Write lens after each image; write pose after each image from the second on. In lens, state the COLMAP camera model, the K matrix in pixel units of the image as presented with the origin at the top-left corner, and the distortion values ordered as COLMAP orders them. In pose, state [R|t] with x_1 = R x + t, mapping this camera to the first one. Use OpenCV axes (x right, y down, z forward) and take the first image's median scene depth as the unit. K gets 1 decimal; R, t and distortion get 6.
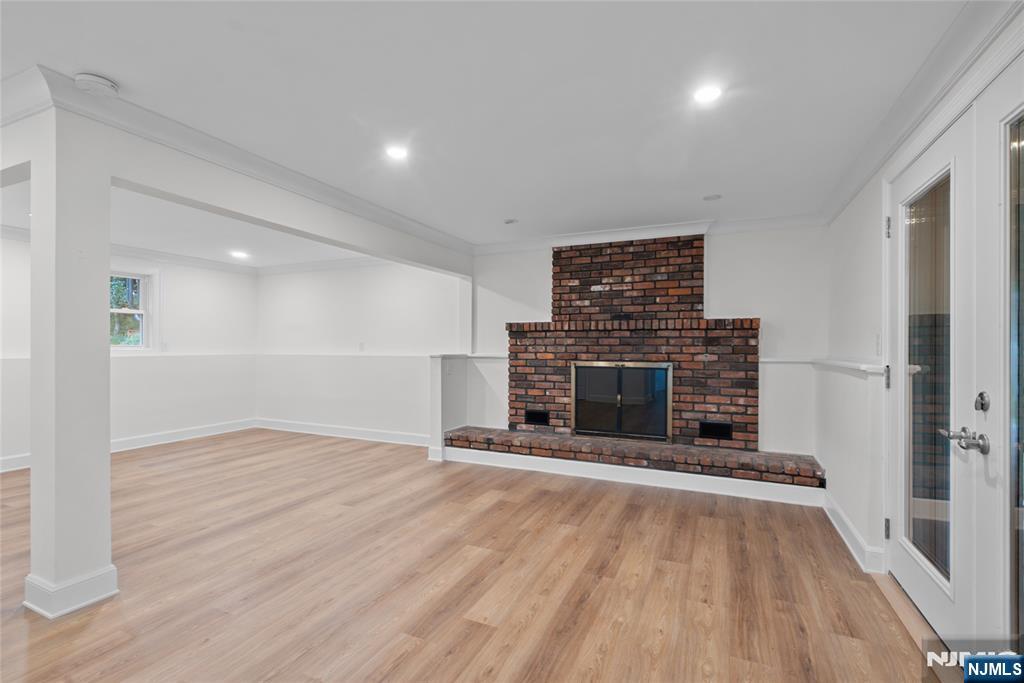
lens RADIAL K [[474.3, 0, 511.2], [0, 474.3, 348.0], [0, 0, 1]] dist [-0.004793, -0.000151]
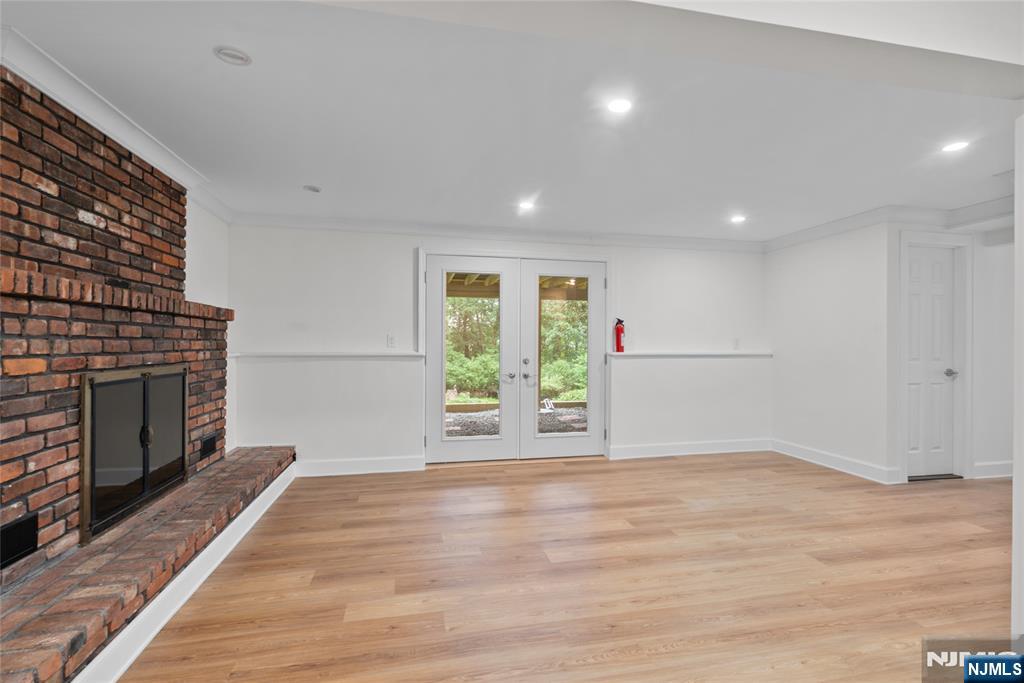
lens RADIAL K [[467.0, 0, 512.0], [0, 467.0, 341.5], [0, 0, 1]] dist [-0.001448, 0.000267]
pose [[-0.590915, -0.003154, 0.806728, -0.501179], [-0.005007, 0.999987, 0.000242, -0.004509], [-0.806718, -0.003897, -0.590923, 1.040787]]
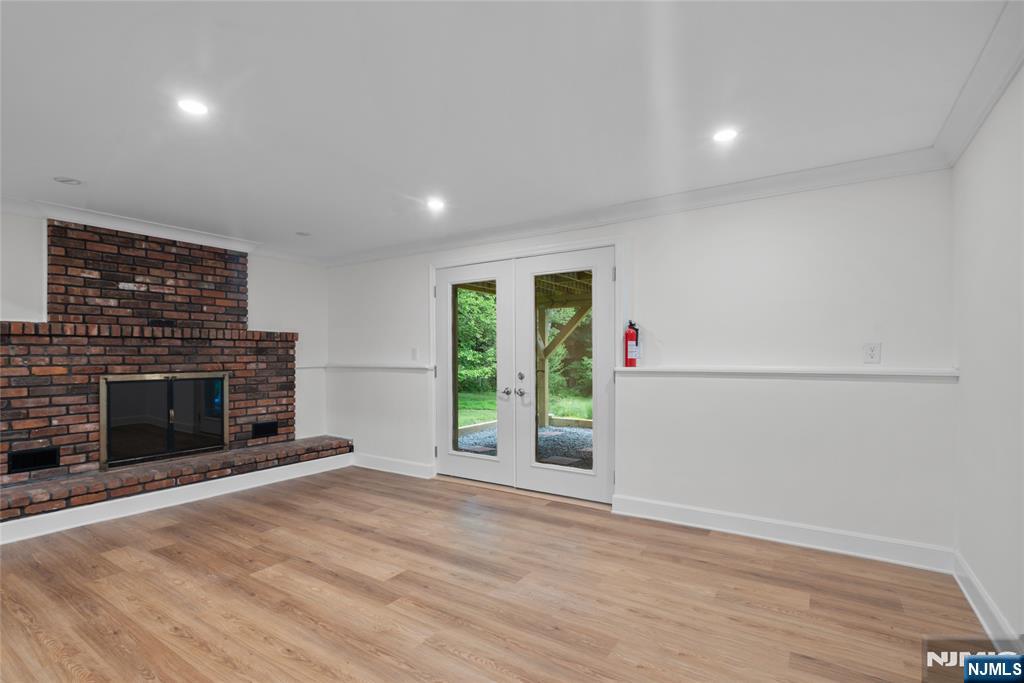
lens RADIAL K [[476.5, 0, 511.5], [0, 476.5, 357.5], [0, 0, 1]] dist [-0.003098, -0.000076]
pose [[0.158164, -0.009410, 0.987368, -0.596752], [0.006709, 0.999942, 0.008455, -0.004542], [-0.987390, 0.005287, 0.158218, 0.231712]]
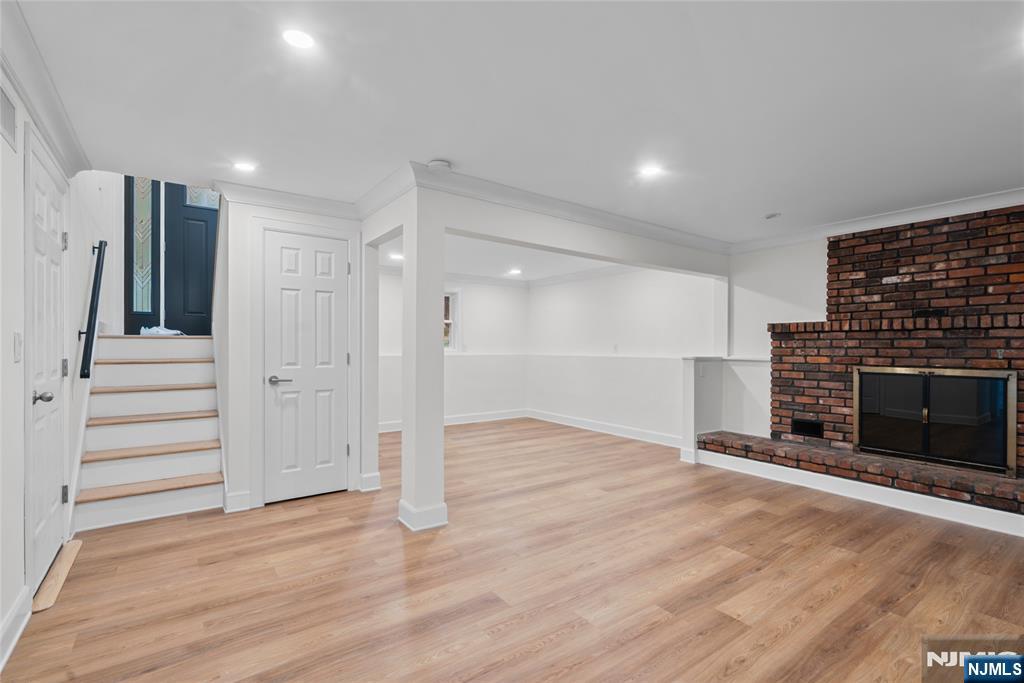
lens RADIAL K [[469.7, 0, 509.9], [0, 469.7, 345.8], [0, 0, 1]] dist [-0.000132, 0.001036]
pose [[0.867433, 0.000376, -0.497554, 0.010303], [-0.004802, 0.999959, -0.007616, 0.000129], [0.497531, 0.008996, 0.867400, -0.062322]]
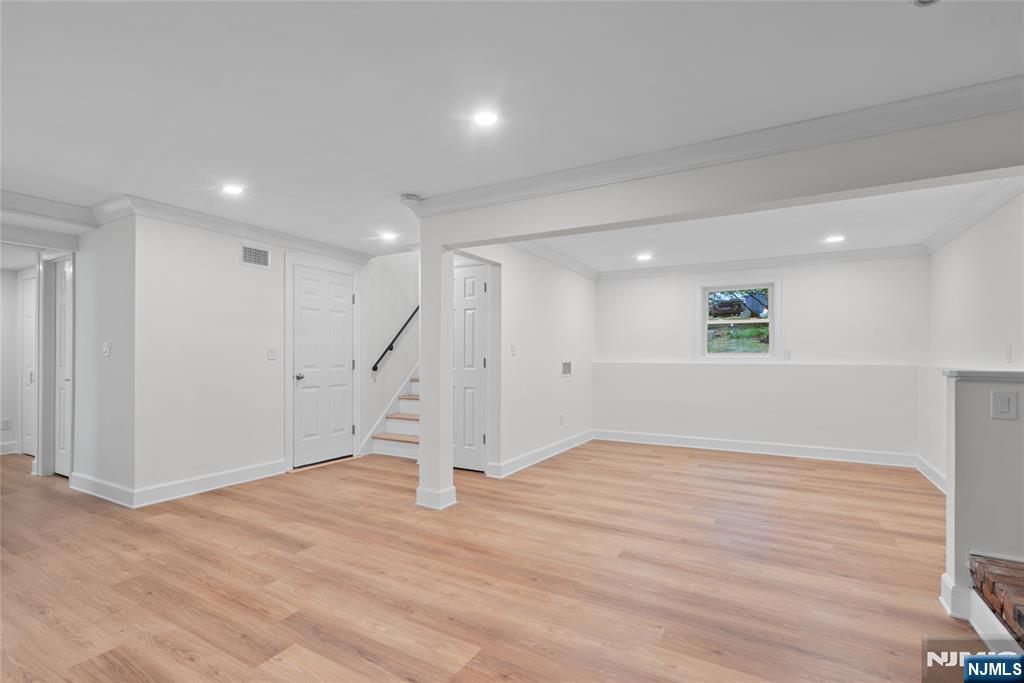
lens RADIAL K [[476.5, 0, 511.5], [0, 476.5, 357.5], [0, 0, 1]] dist [-0.003098, -0.000076]
pose [[-0.102361, 0.002641, -0.994744, 0.372927], [-0.004842, 0.999983, 0.003153, 0.002432], [0.994735, 0.005140, -0.102347, 0.725235]]
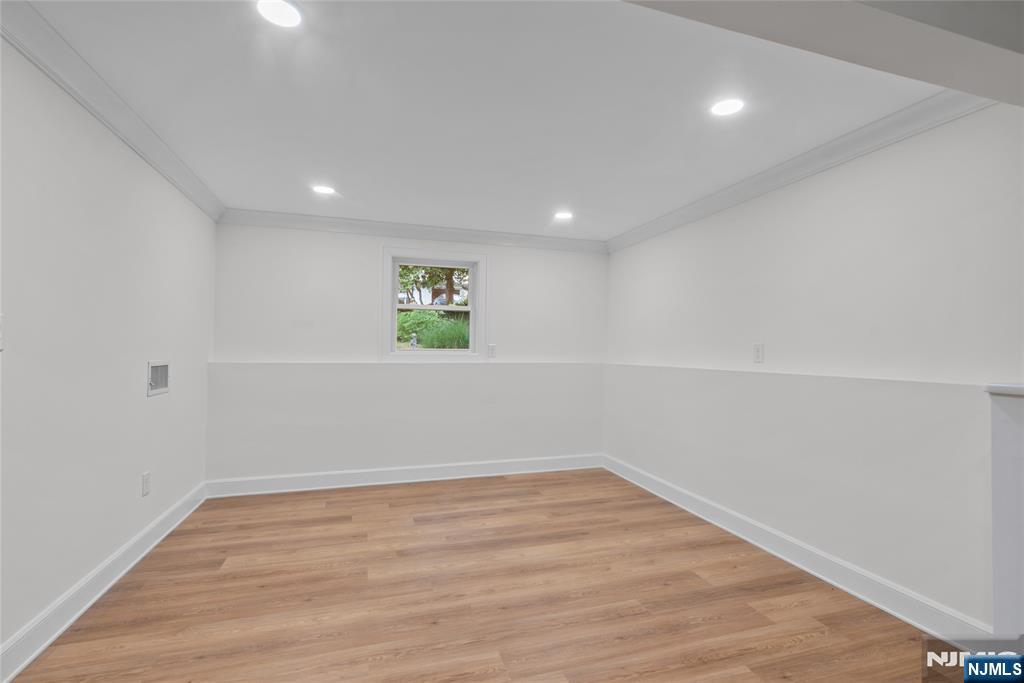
lens RADIAL K [[467.1, 0, 509.7], [0, 467.1, 340.2], [0, 0, 1]] dist [-0.002269, -0.000381]
pose [[0.659131, -0.012556, -0.751923, -0.169762], [-0.009872, 0.999630, -0.025346, -0.003361], [0.751963, 0.024130, 0.658763, 0.679486]]
